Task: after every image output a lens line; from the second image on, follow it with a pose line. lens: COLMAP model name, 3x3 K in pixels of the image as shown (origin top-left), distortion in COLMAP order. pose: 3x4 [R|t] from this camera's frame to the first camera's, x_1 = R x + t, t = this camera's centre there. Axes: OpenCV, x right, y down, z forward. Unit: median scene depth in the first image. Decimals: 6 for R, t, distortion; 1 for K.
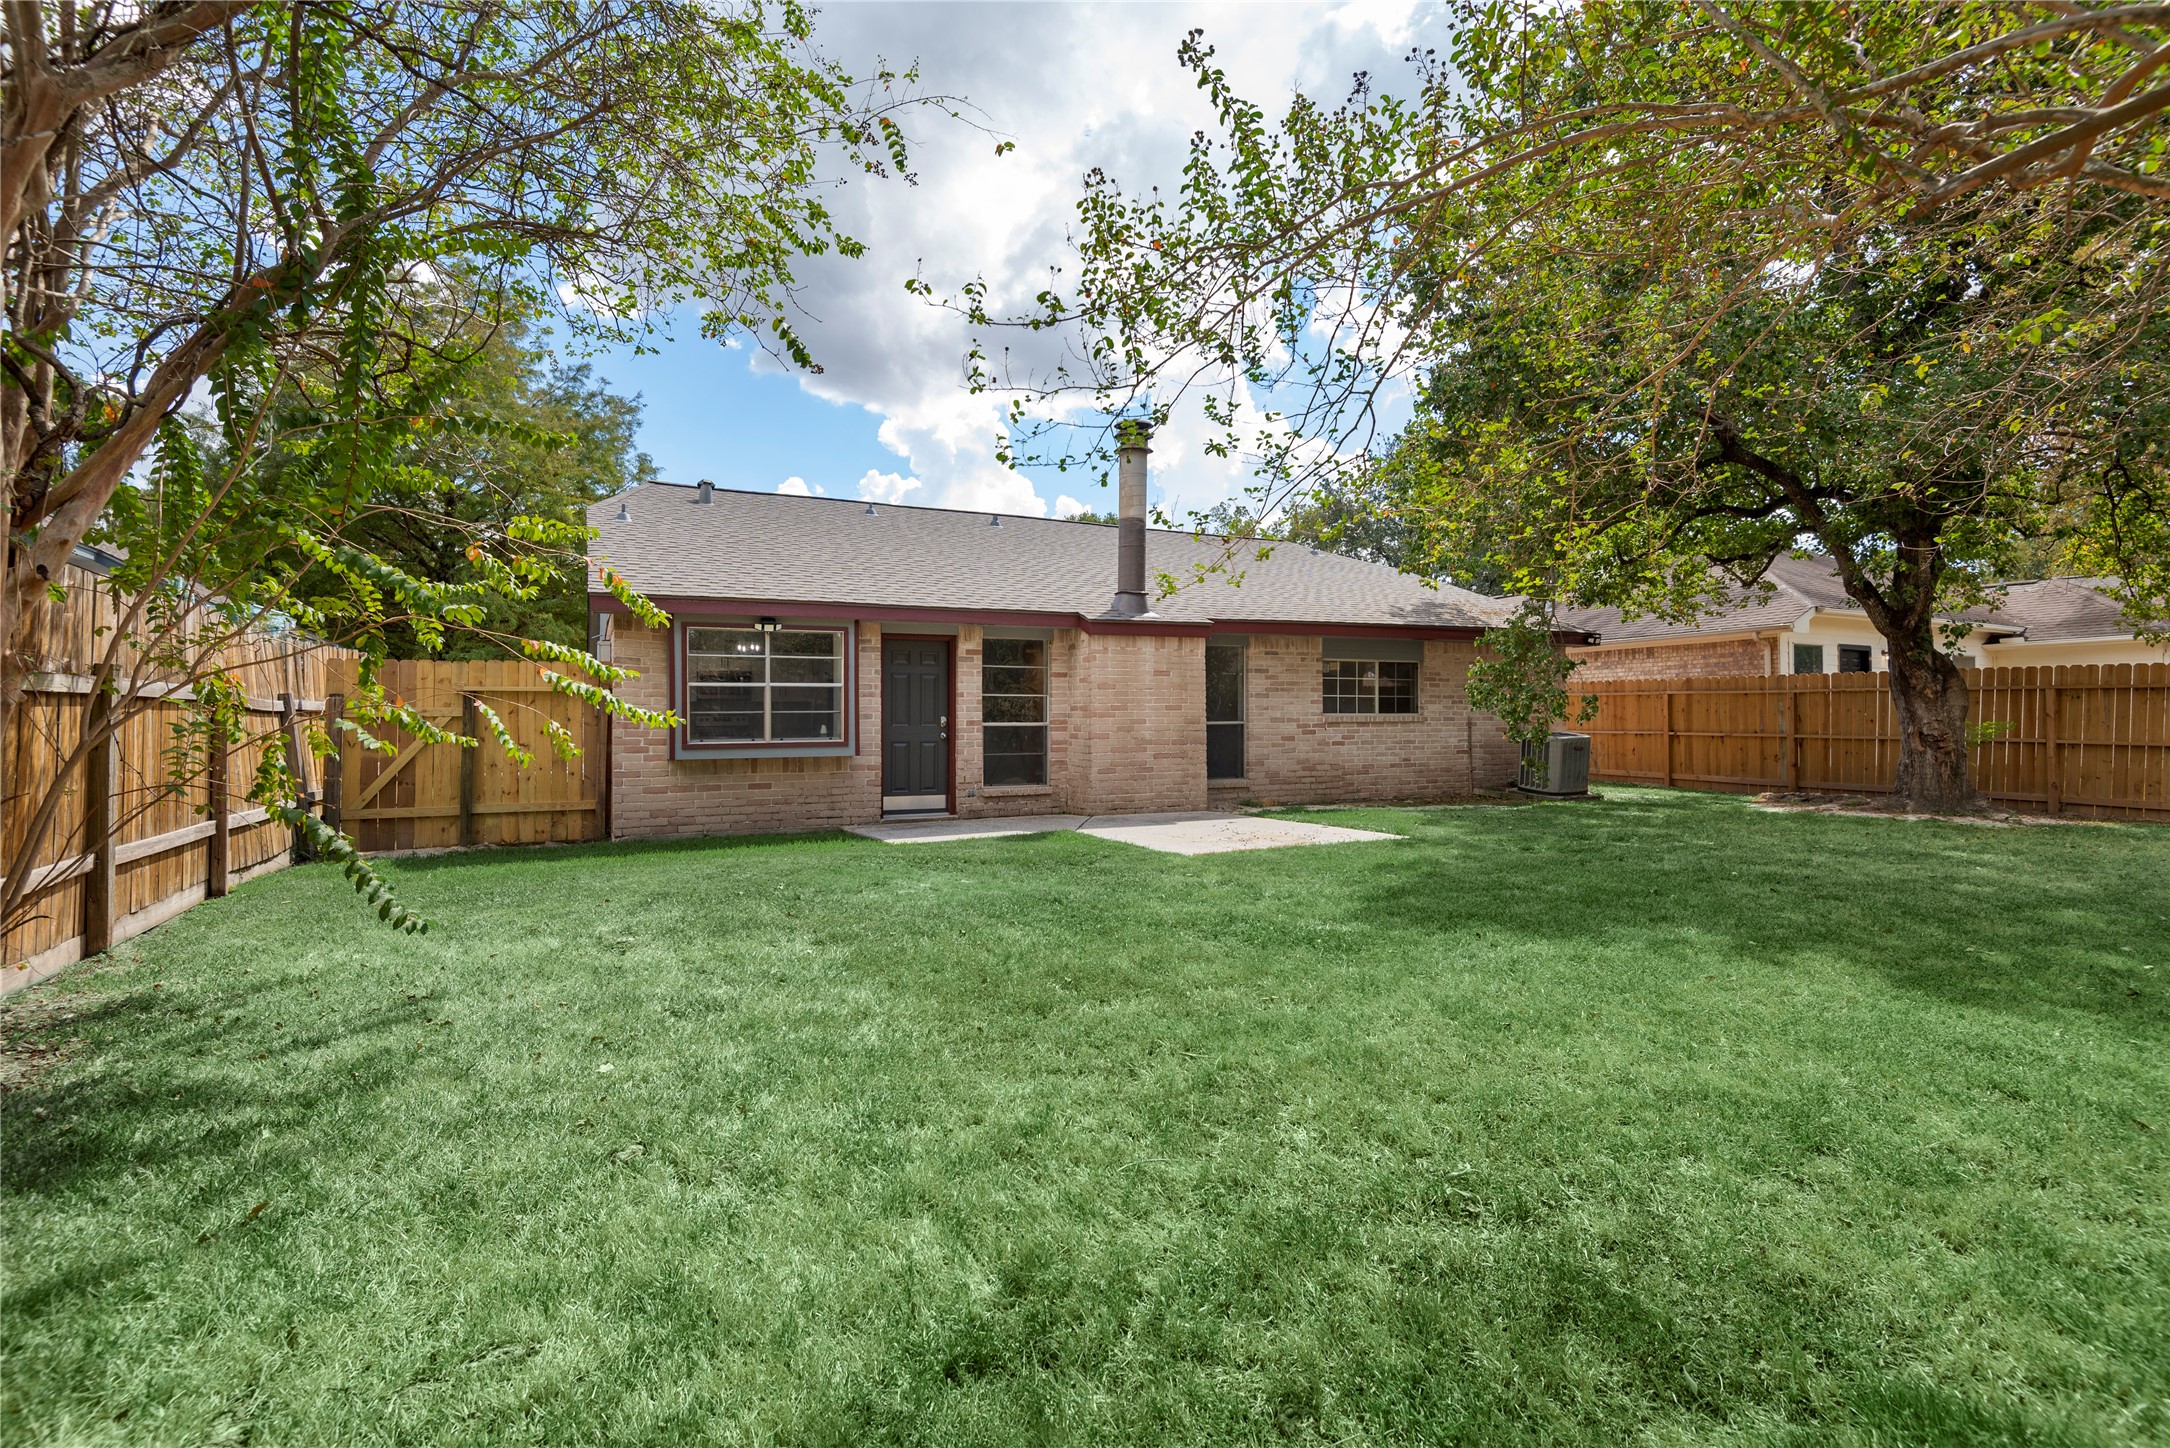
lens RADIAL K [[978.6, 0, 1097.6], [0, 978.6, 728.2], [0, 0, 1]] dist [0.026622, -0.014043]
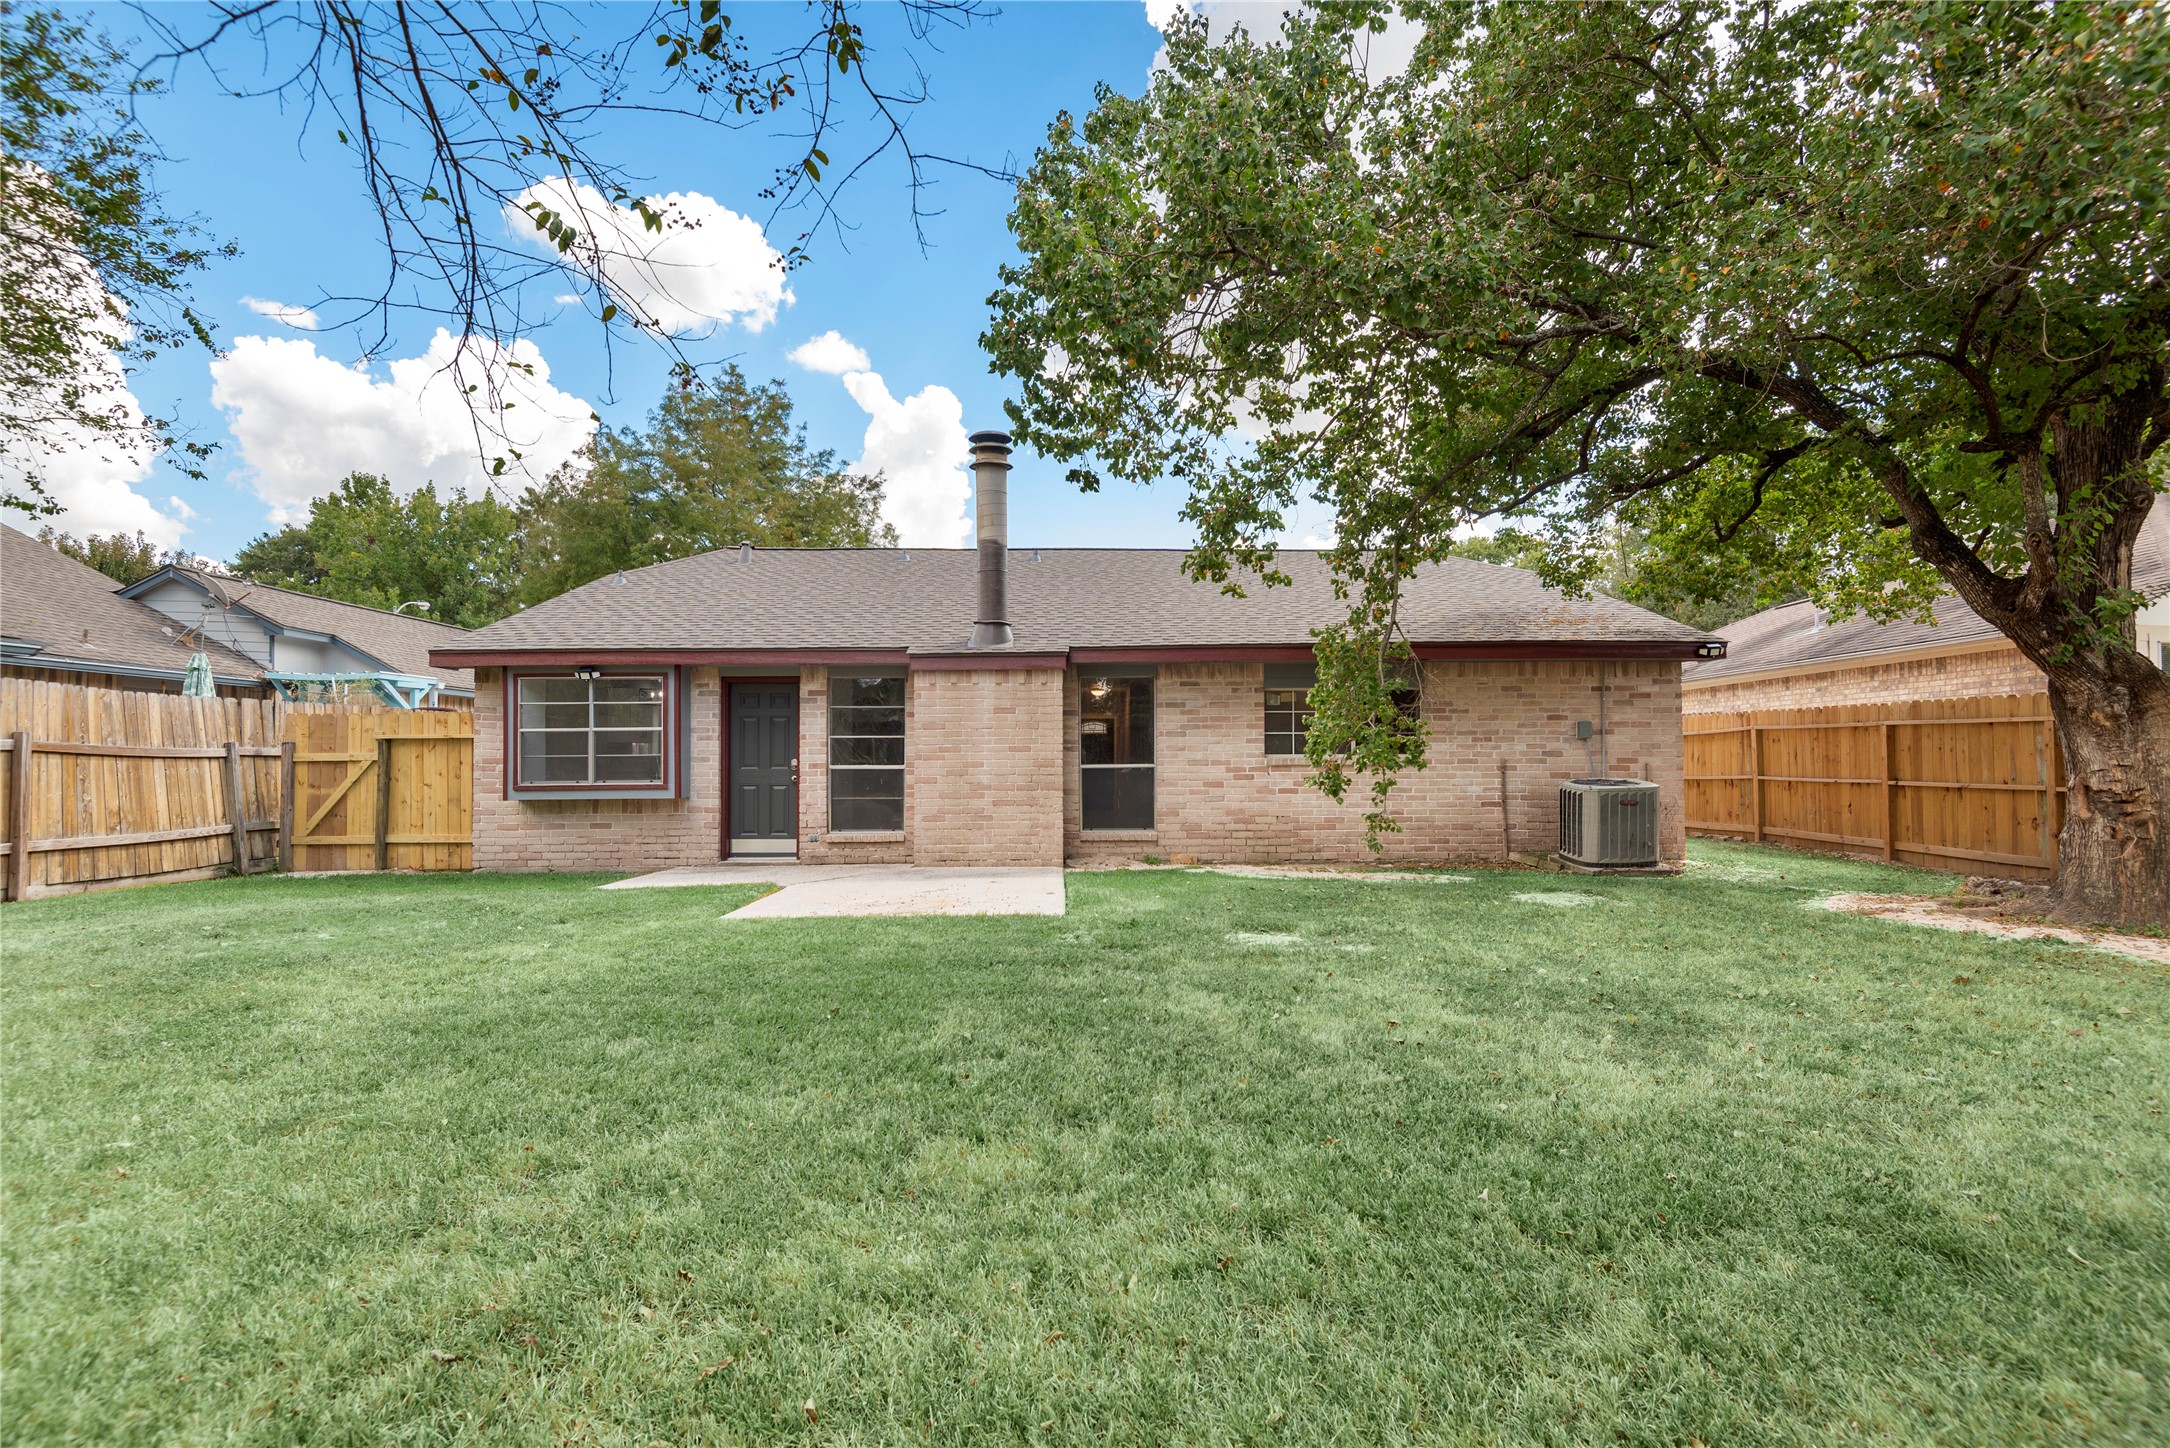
lens RADIAL K [[978.6, 0, 1088.6], [0, 978.6, 724.1], [0, 0, 1]] dist [0.026622, -0.014043]
pose [[0.913260, -0.014893, -0.407105, 0.510944], [-0.003093, 0.999049, -0.043486, -0.005037], [0.407366, 0.040974, 0.912346, 0.219524]]
